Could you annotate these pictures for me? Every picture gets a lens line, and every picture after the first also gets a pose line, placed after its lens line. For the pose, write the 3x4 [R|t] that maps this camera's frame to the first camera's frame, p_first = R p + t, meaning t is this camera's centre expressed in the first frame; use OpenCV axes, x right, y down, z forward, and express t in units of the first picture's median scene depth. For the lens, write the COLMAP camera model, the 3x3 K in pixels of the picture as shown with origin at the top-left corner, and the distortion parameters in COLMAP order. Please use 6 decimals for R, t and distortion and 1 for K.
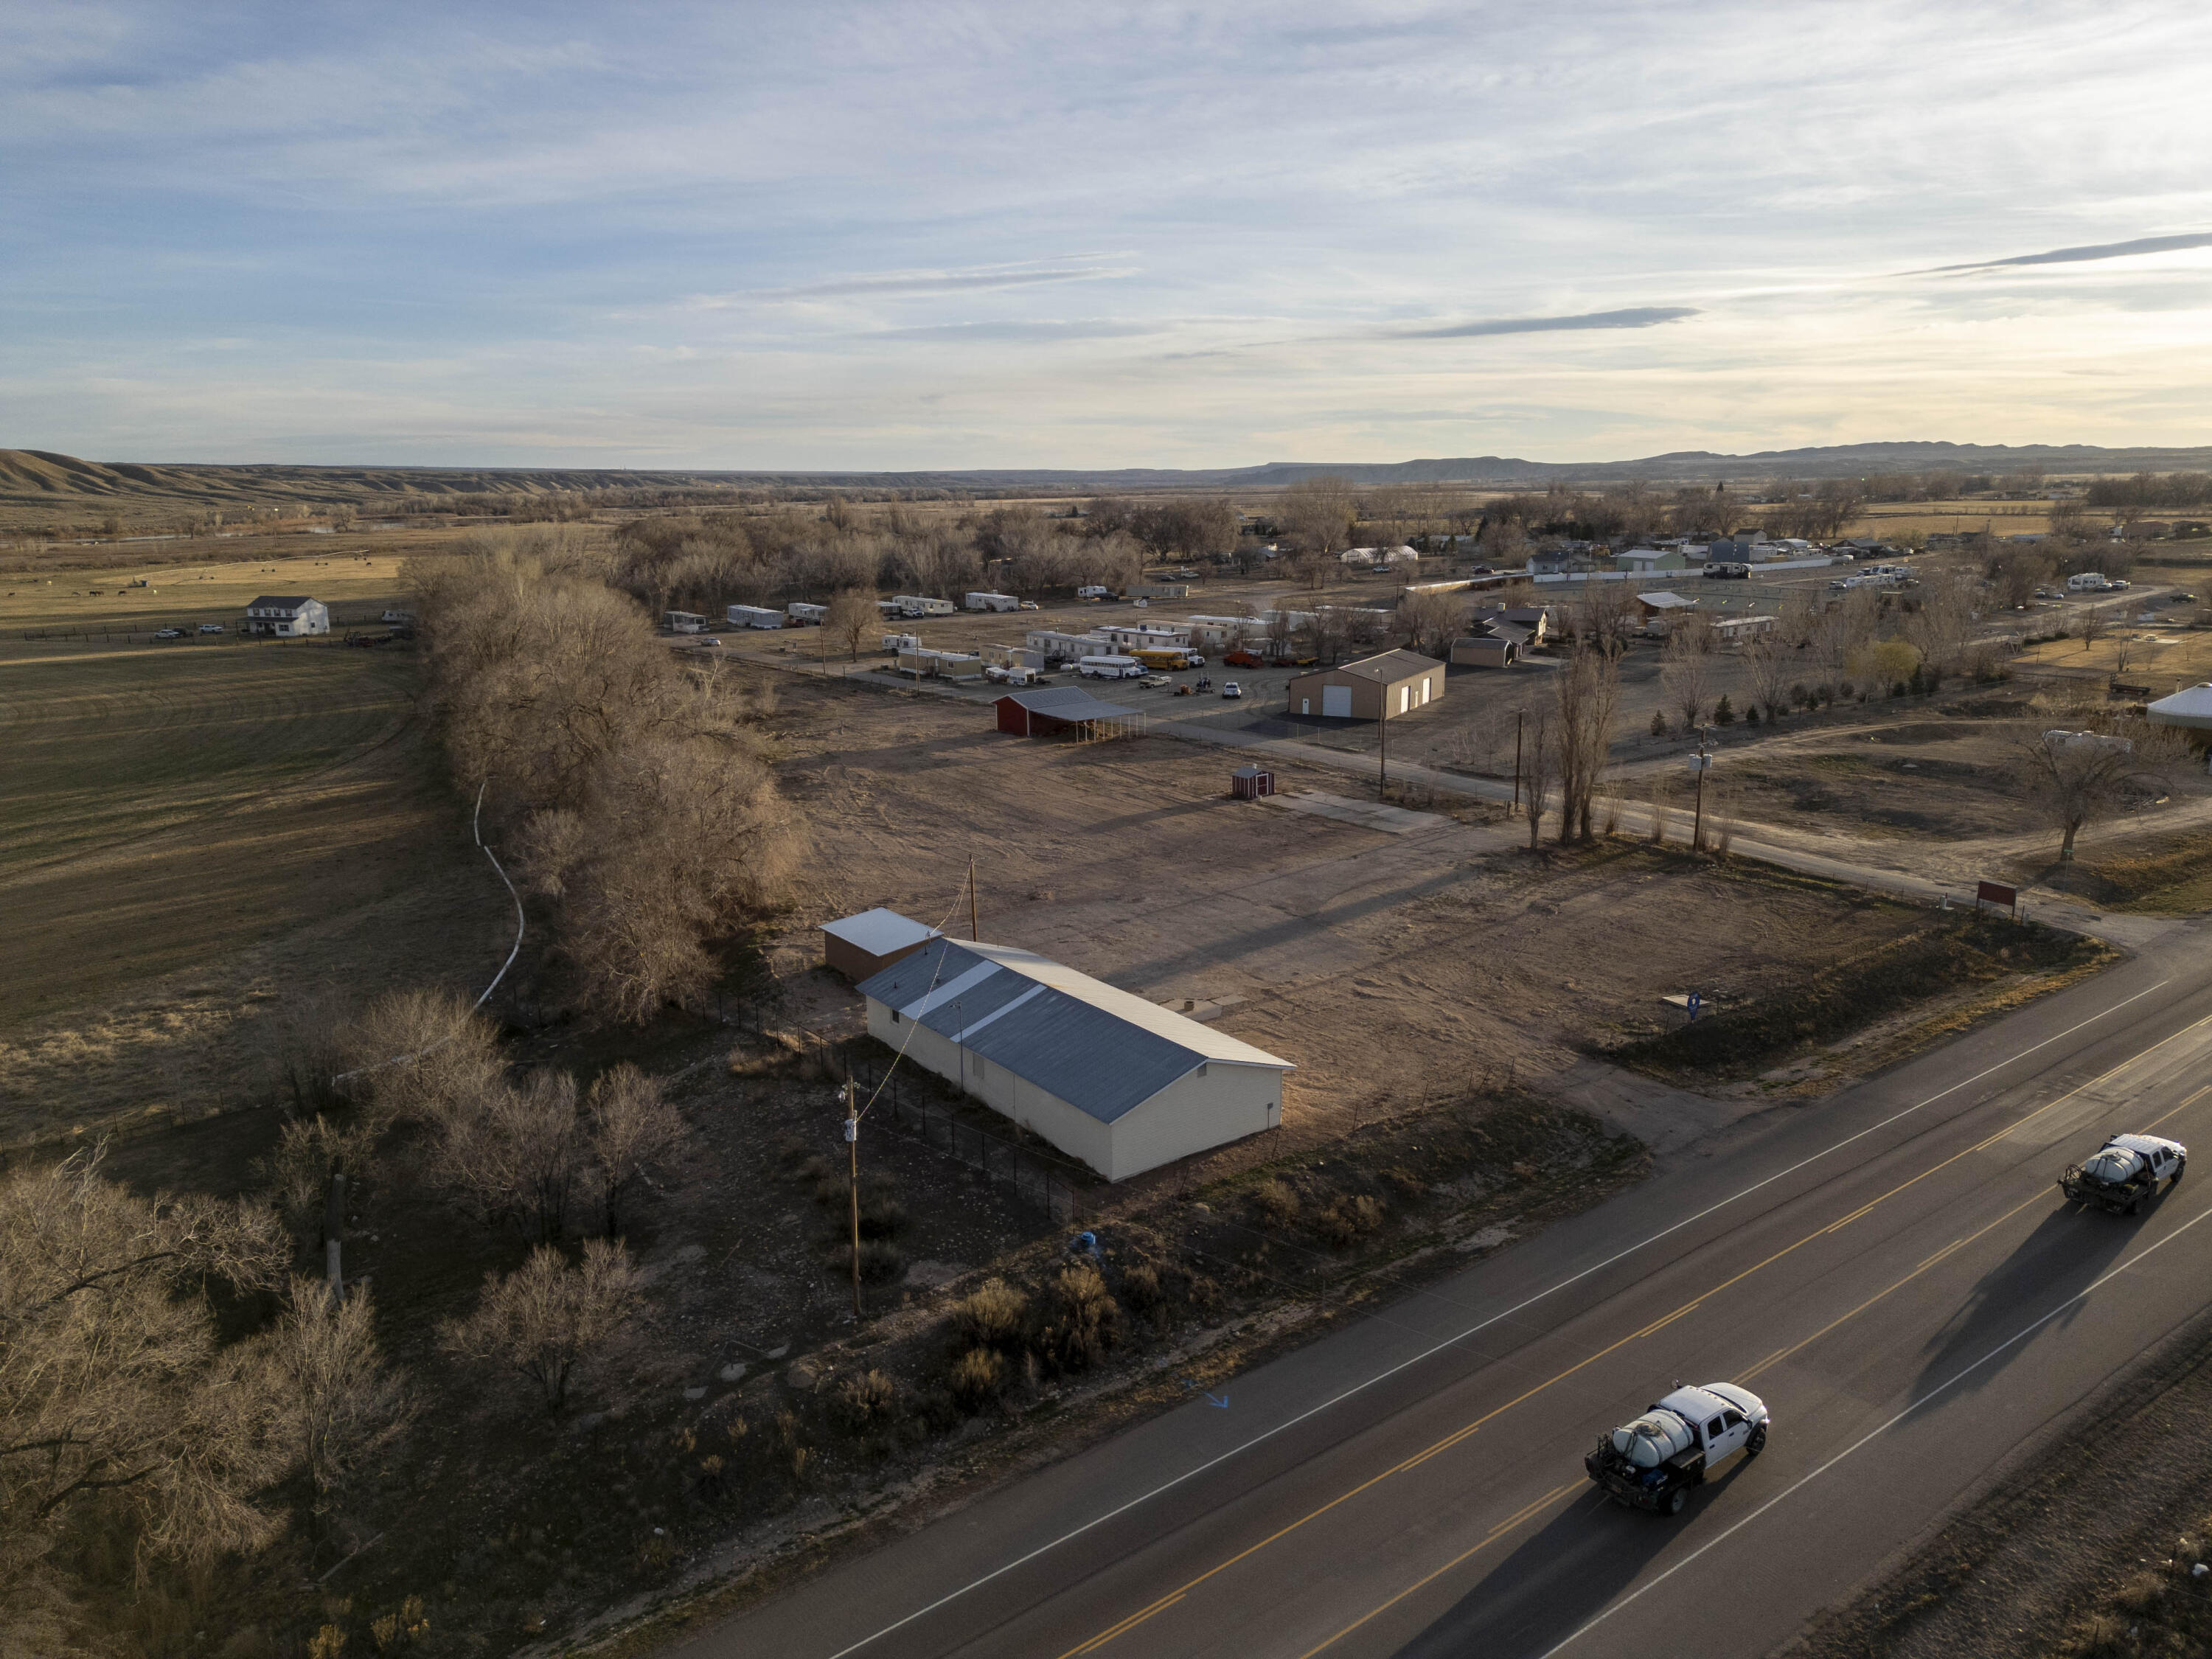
lens RADIAL K [[1540.4, 0, 1109.2], [0, 1540.4, 834.7], [0, 0, 1]] dist [0.080963, -0.082194]
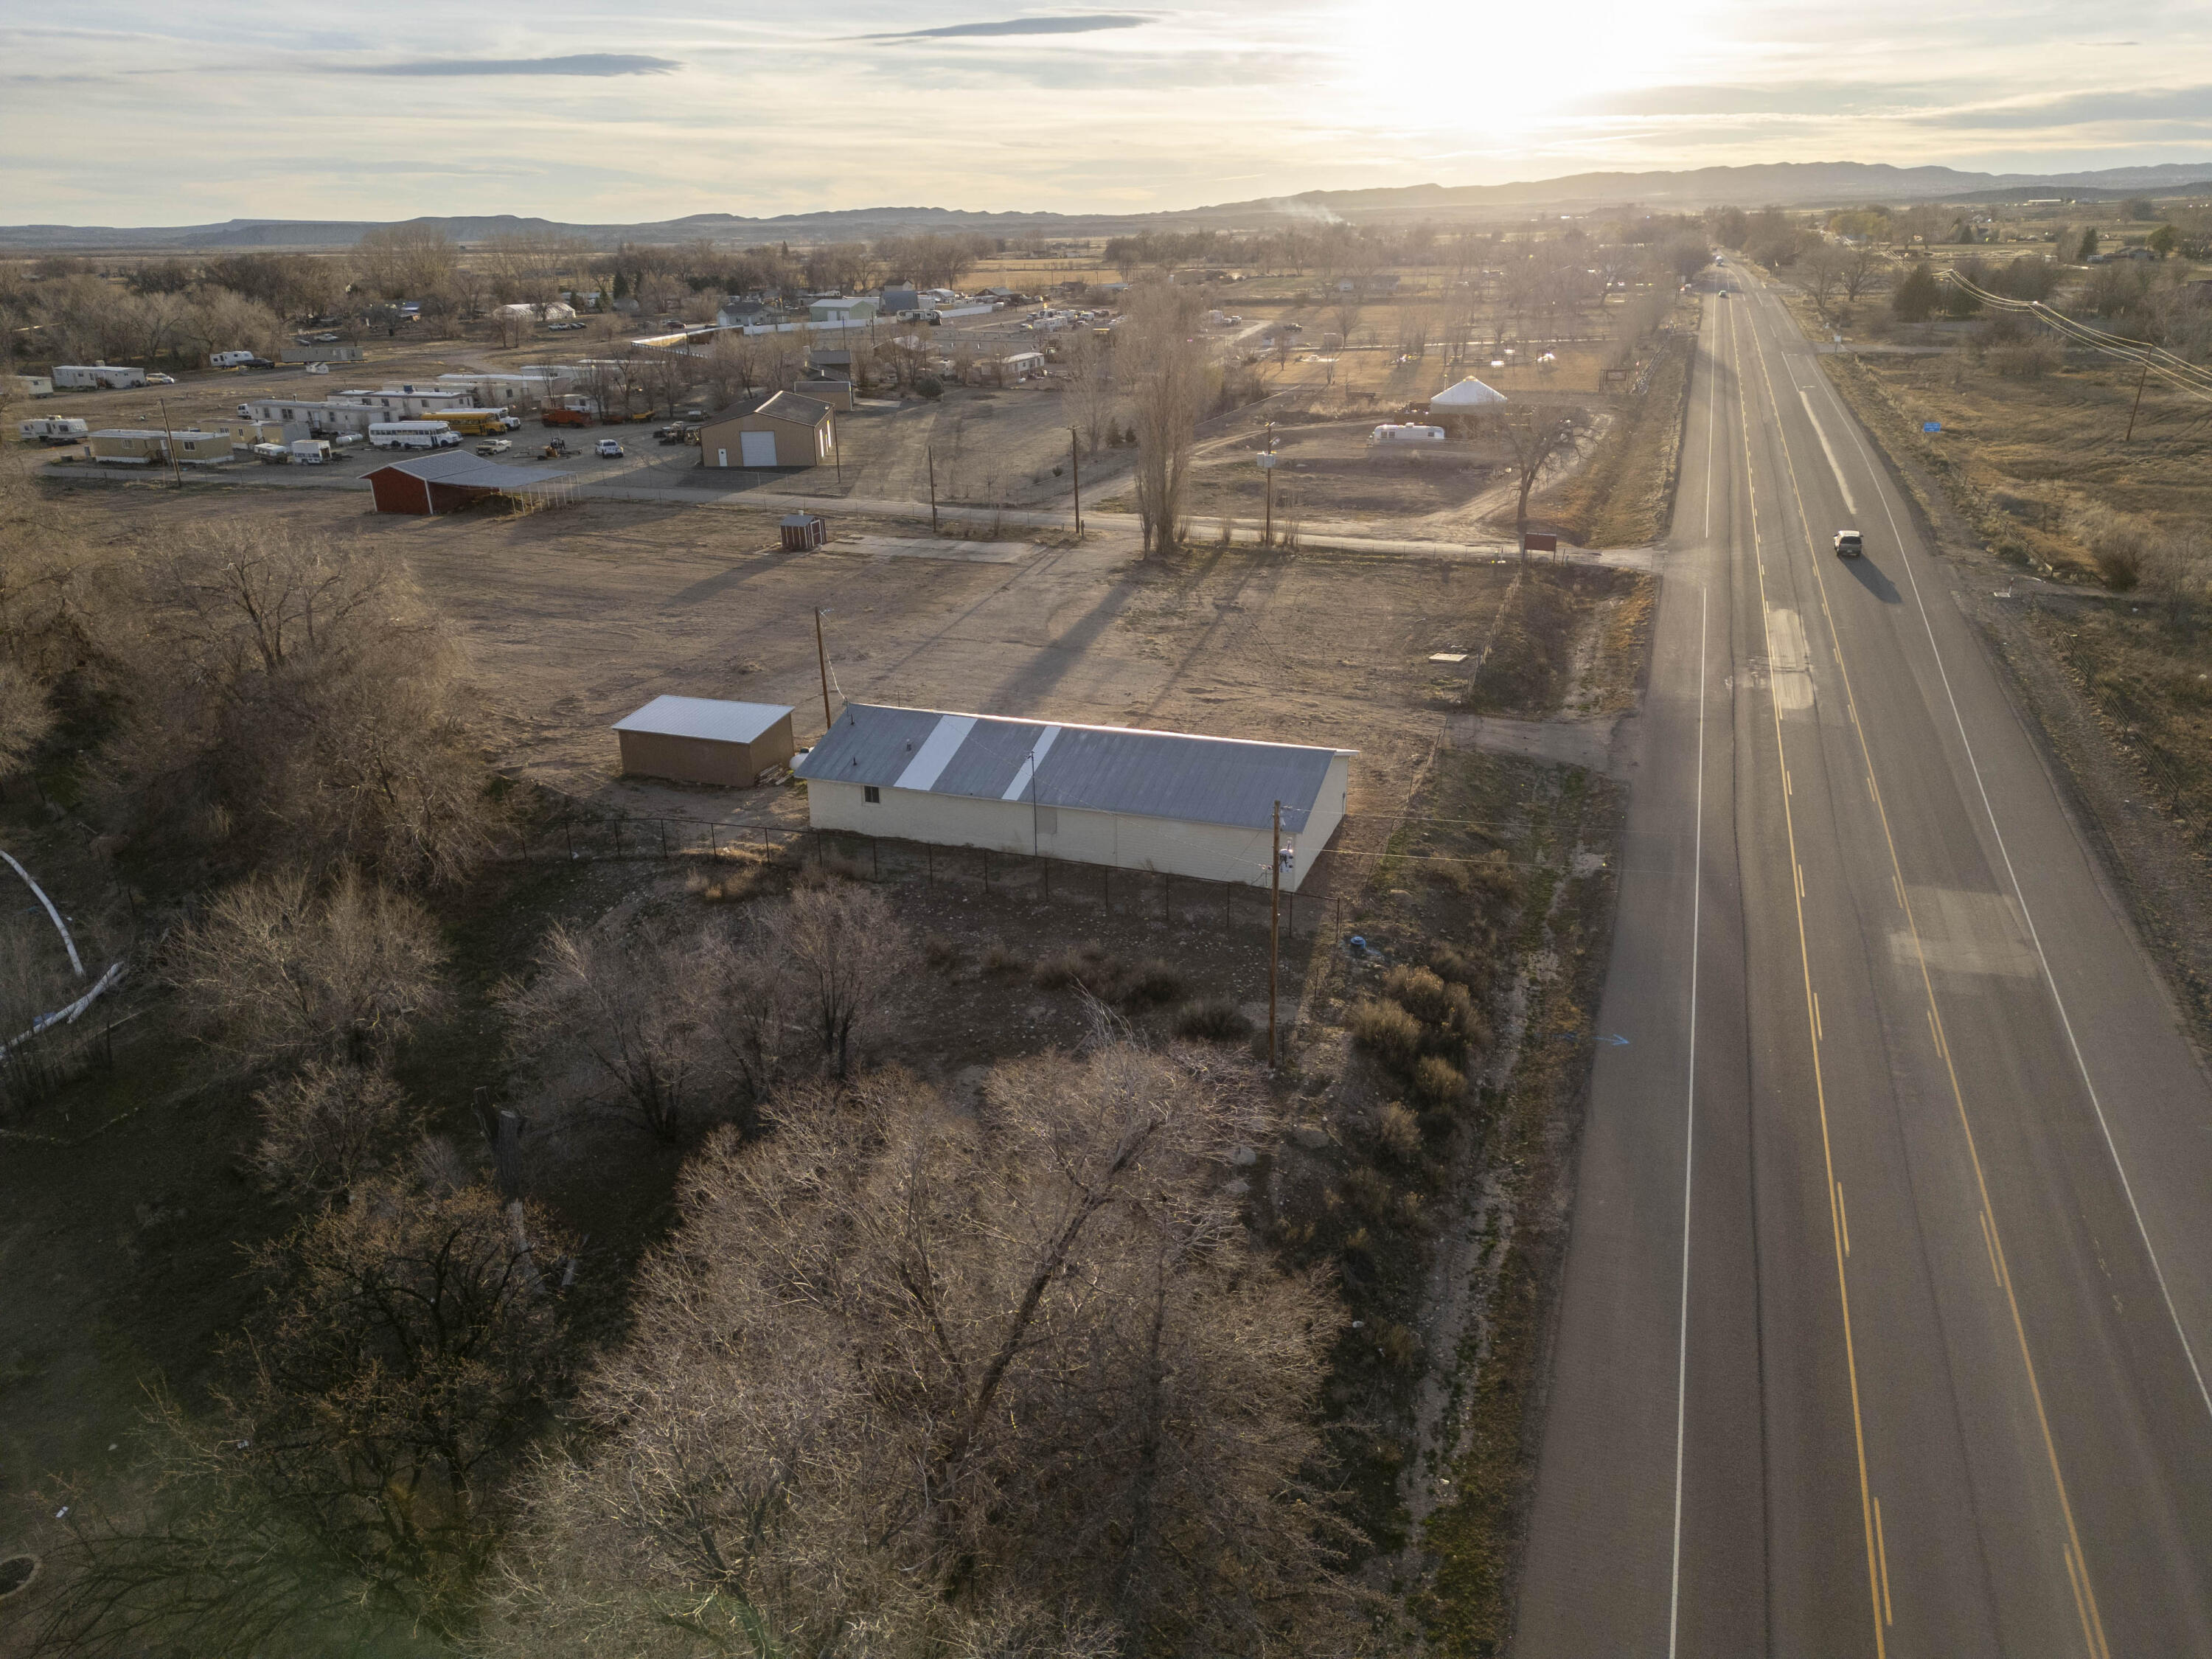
lens RADIAL K [[1542.3, 0, 1109.1], [0, 1542.3, 831.2], [0, 0, 1]] dist [0.075844, -0.073812]
pose [[0.835032, -0.200251, 0.512465, -0.373759], [0.129270, 0.976748, 0.171036, 0.007726], [-0.534799, -0.076574, 0.841502, 0.178104]]
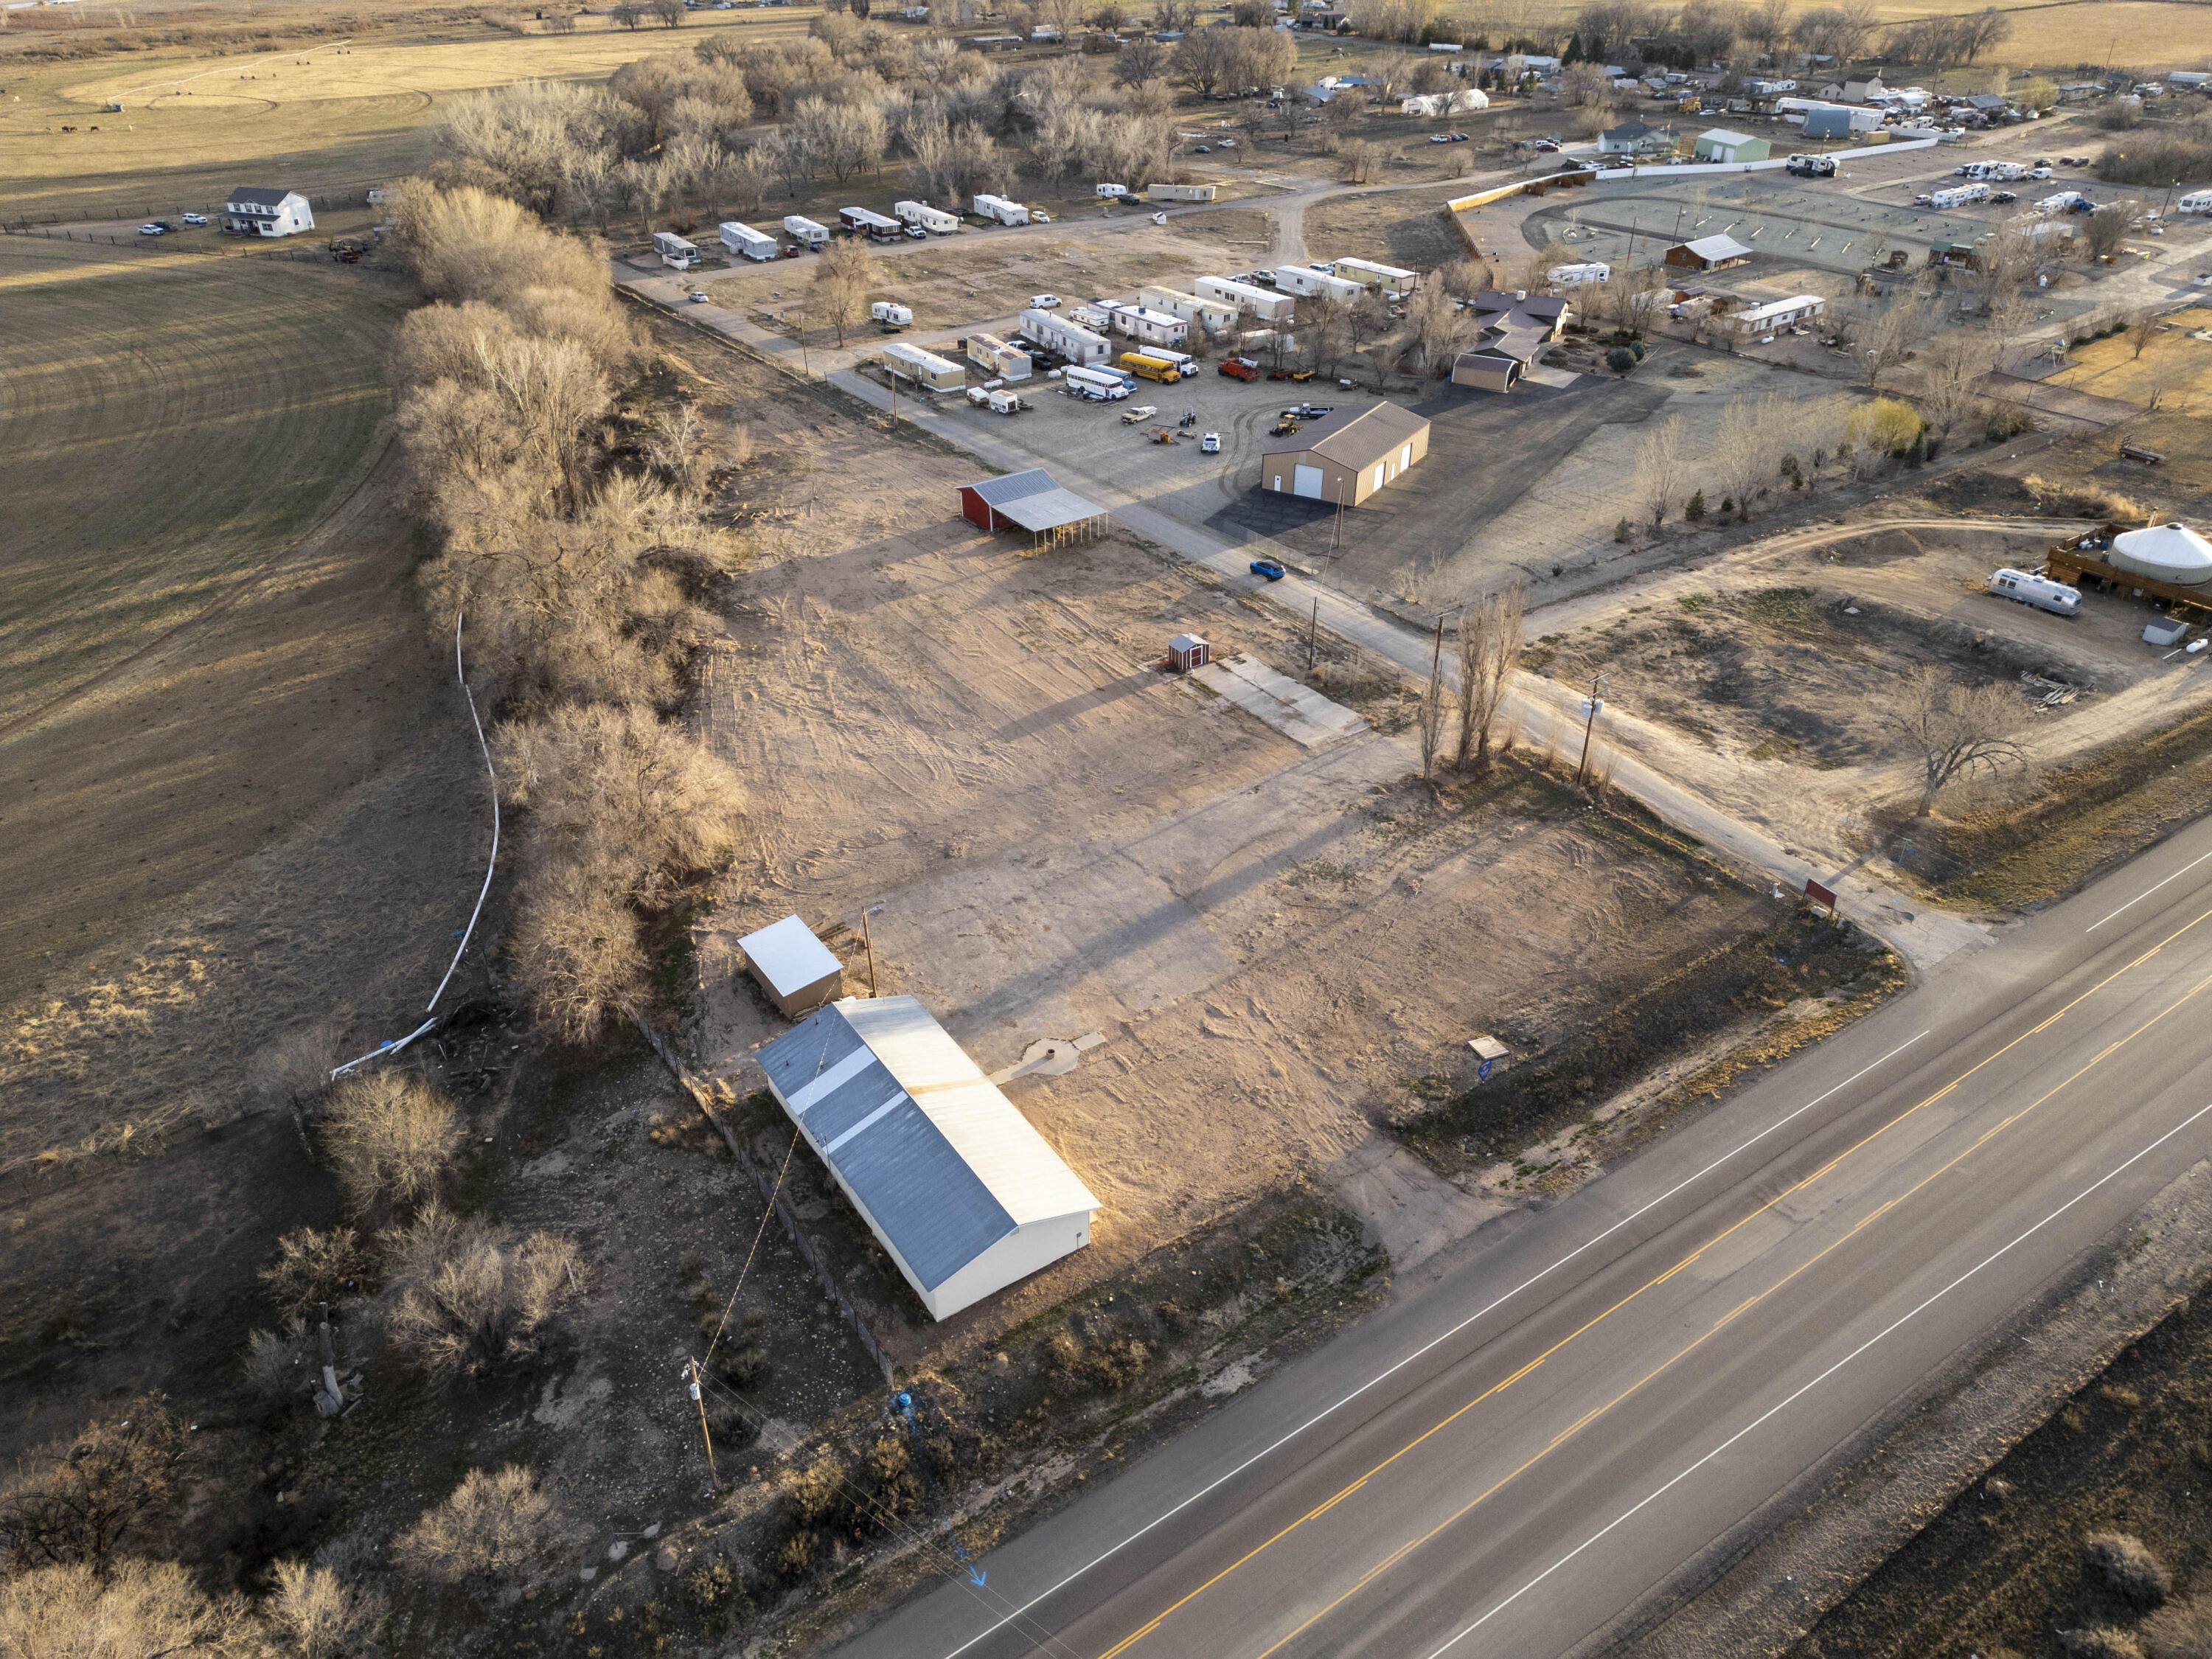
lens RADIAL K [[1542.3, 0, 1109.1], [0, 1542.3, 831.2], [0, 0, 1]] dist [0.075844, -0.073812]
pose [[0.999042, 0.029252, -0.032544, 0.111902], [-0.017170, 0.946128, 0.323337, -0.367677], [0.040249, -0.322469, 0.945724, -0.035634]]
